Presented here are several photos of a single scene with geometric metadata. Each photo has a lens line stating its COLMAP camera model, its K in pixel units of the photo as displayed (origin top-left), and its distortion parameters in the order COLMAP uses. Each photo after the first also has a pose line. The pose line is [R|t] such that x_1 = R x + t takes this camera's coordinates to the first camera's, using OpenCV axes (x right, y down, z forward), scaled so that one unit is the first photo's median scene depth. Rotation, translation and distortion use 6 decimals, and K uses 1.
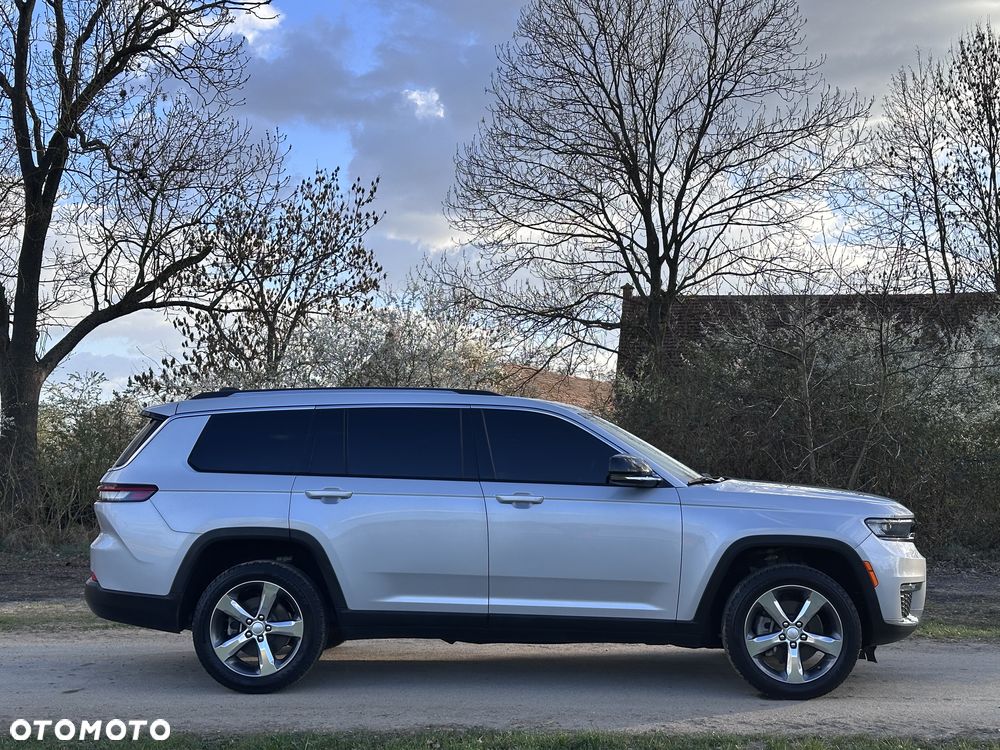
lens RADIAL K [[1379.5, 0, 505.1], [0, 1379.5, 368.6], [0, 0, 1]] dist [0.132799, 0.000000]
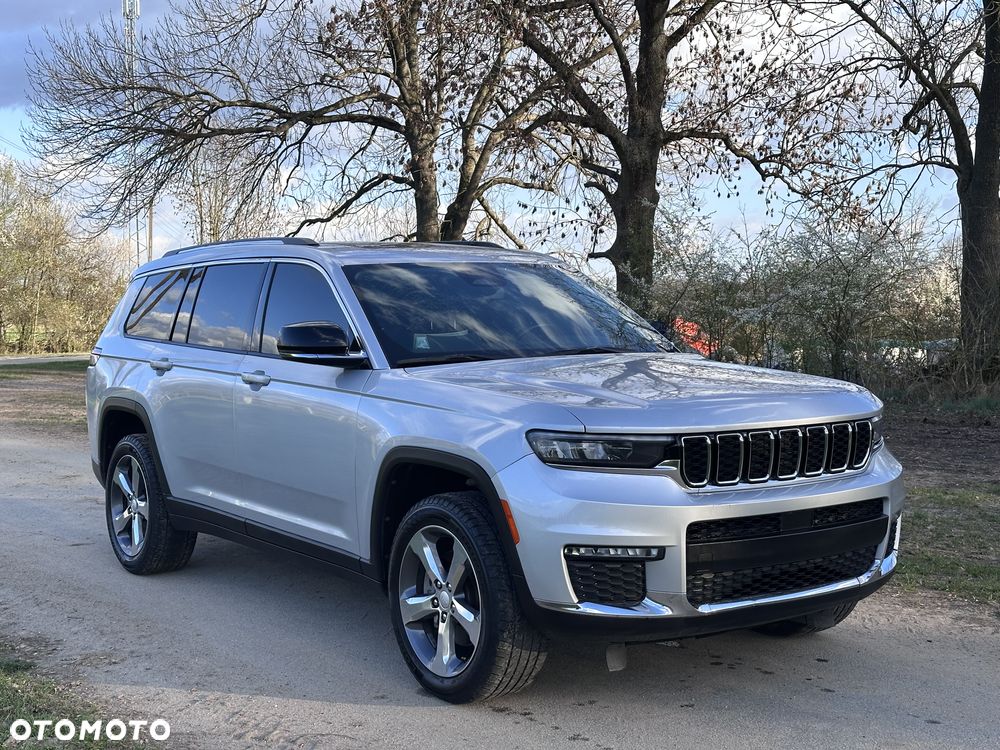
lens RADIAL K [[1379.5, 0, 497.8], [0, 1379.5, 384.8], [0, 0, 1]] dist [0.132799, 0.000000]
pose [[0.627055, 0.038972, -0.778000, 0.148755], [0.058413, 0.993583, 0.096851, 0.006405], [0.776782, -0.106176, 0.620755, 0.131557]]
